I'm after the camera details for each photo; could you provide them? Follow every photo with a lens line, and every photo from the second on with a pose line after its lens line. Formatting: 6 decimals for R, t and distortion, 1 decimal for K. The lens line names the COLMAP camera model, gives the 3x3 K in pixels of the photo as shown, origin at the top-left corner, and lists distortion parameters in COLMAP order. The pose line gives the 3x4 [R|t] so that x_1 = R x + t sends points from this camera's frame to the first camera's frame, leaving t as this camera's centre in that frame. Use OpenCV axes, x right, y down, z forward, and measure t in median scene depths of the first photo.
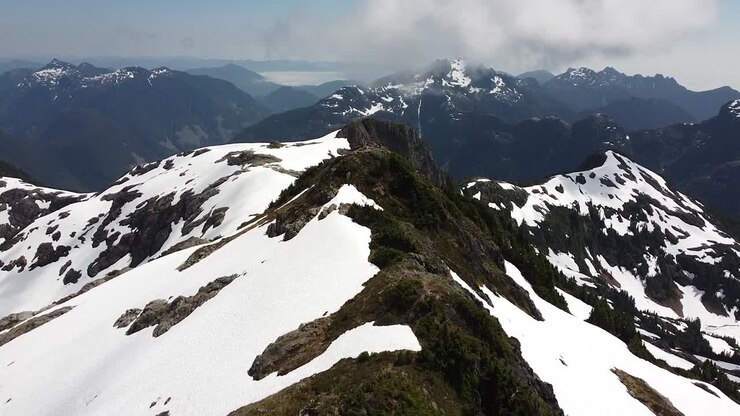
lens RADIAL K [[581.4, 0, 368.9], [0, 581.4, 208.3], [0, 0, 1]] dist [-0.009446, -0.000739]
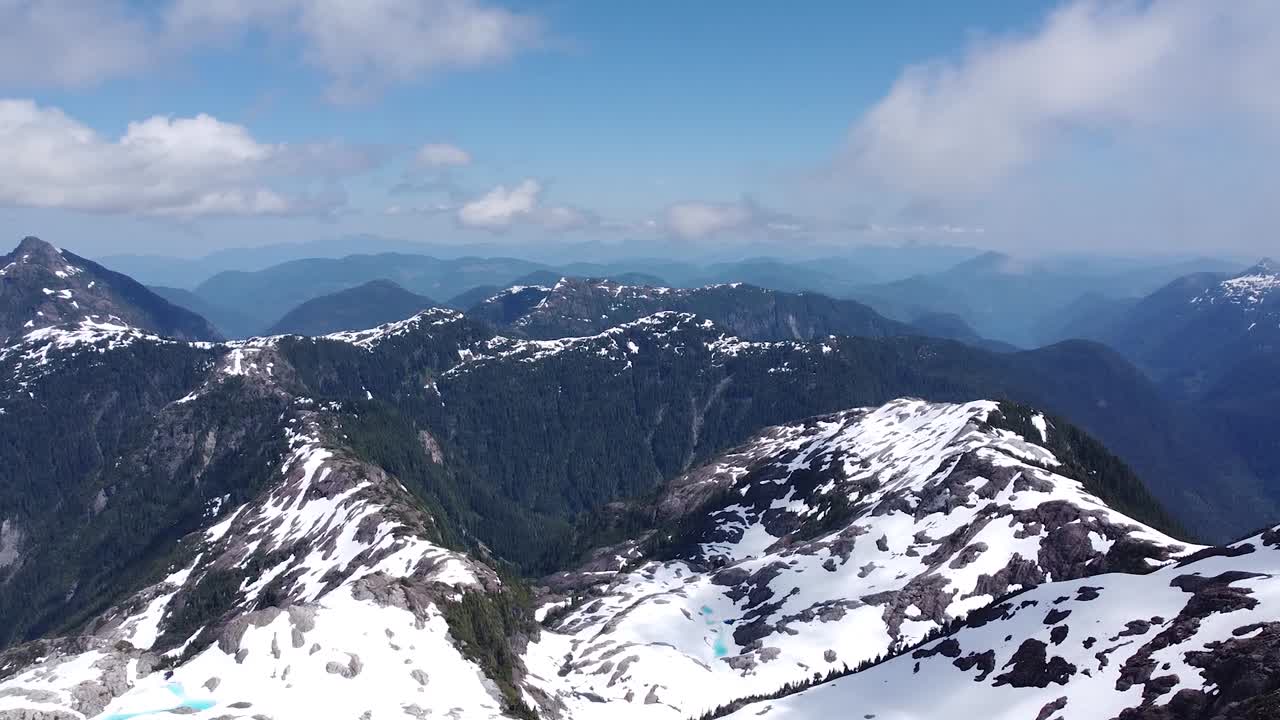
lens RADIAL K [[1005.6, 0, 639.1], [0, 1005.6, 355.0], [0, 0, 1]] dist [-0.009446, -0.000739]
pose [[0.498705, 0.094165, -0.861642, -0.011728], [-0.225053, 0.974056, -0.023806, -0.080120], [0.837045, 0.205787, 0.506958, 0.229510]]
